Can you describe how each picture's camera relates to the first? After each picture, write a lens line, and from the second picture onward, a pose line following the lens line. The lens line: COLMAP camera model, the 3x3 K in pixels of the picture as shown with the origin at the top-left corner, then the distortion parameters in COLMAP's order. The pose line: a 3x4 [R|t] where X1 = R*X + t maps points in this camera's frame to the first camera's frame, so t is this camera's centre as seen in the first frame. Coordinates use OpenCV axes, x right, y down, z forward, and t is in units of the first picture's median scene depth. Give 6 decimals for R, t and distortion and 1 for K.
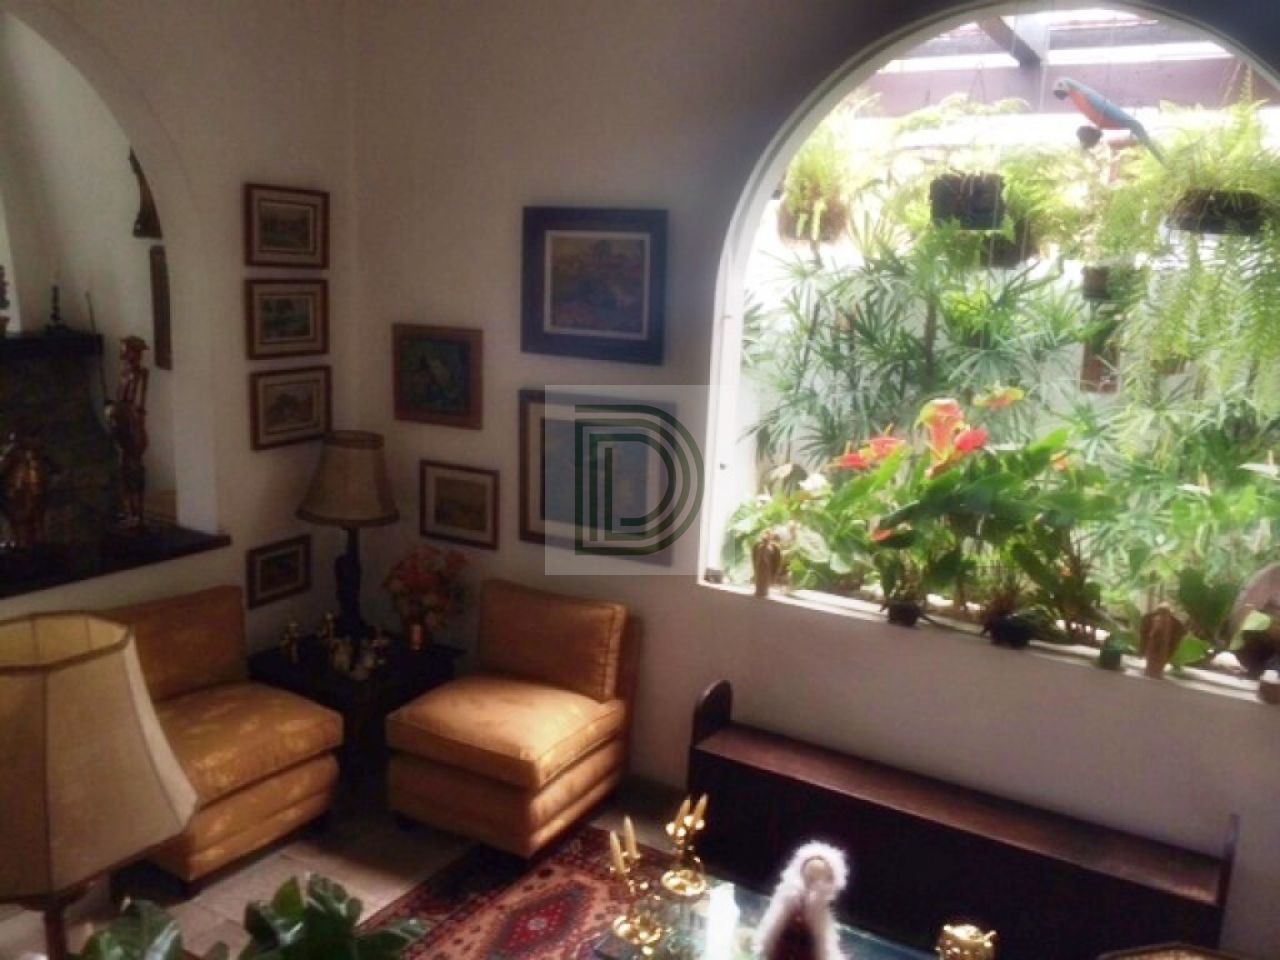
lens RADIAL K [[1116.8, 0, 635.3], [0, 1116.8, 479.5], [0, 0, 1]] dist [0.073845, -0.129663]
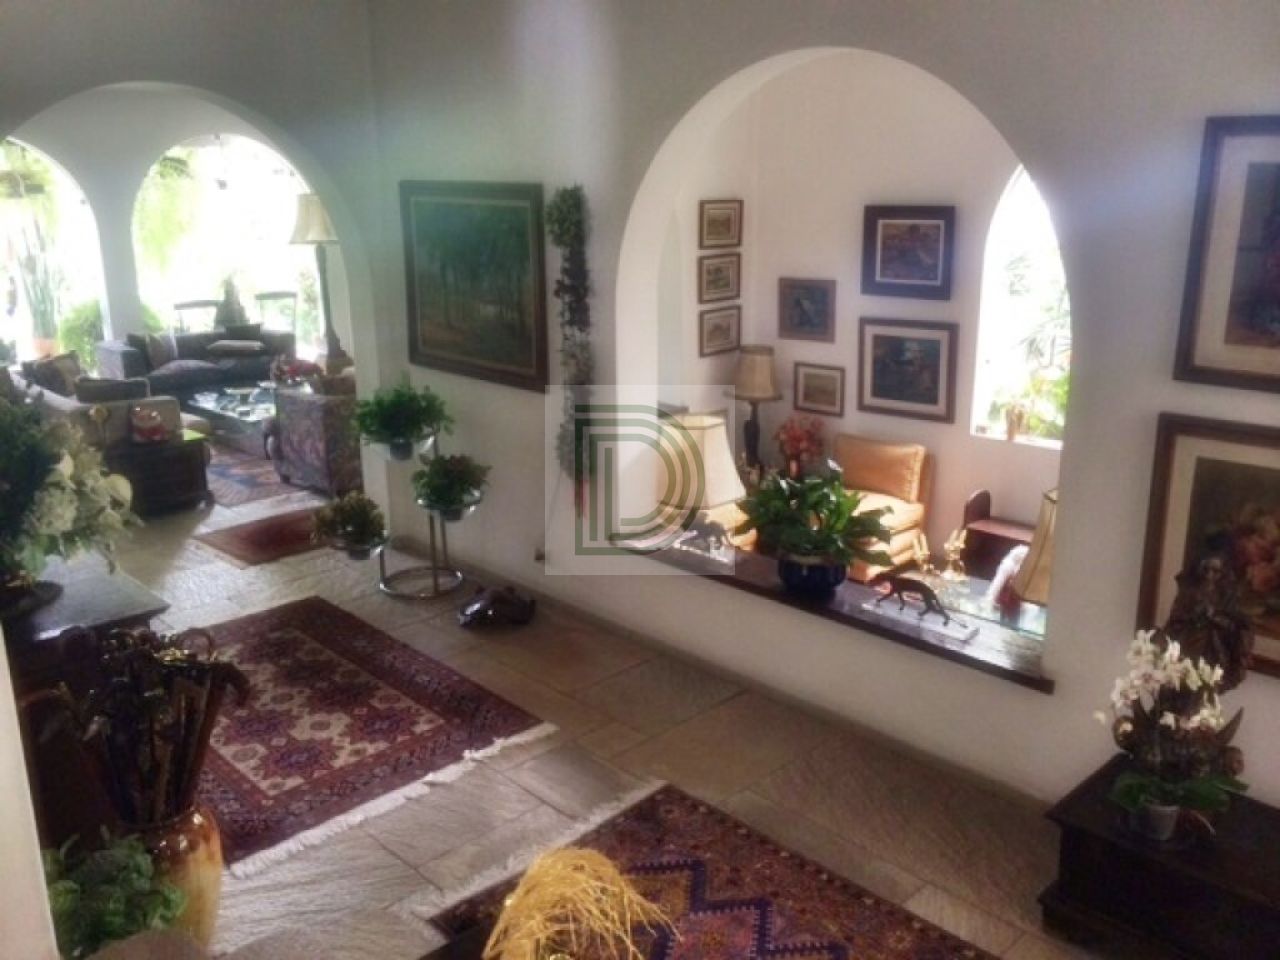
lens RADIAL K [[1116.8, 0, 635.3], [0, 1116.8, 479.5], [0, 0, 1]] dist [0.073845, -0.129663]
pose [[0.964839, 0.015037, -0.262413, 0.013937], [0.002364, 0.997825, 0.065869, 0.047334], [0.262833, -0.064173, 0.962705, -0.674033]]
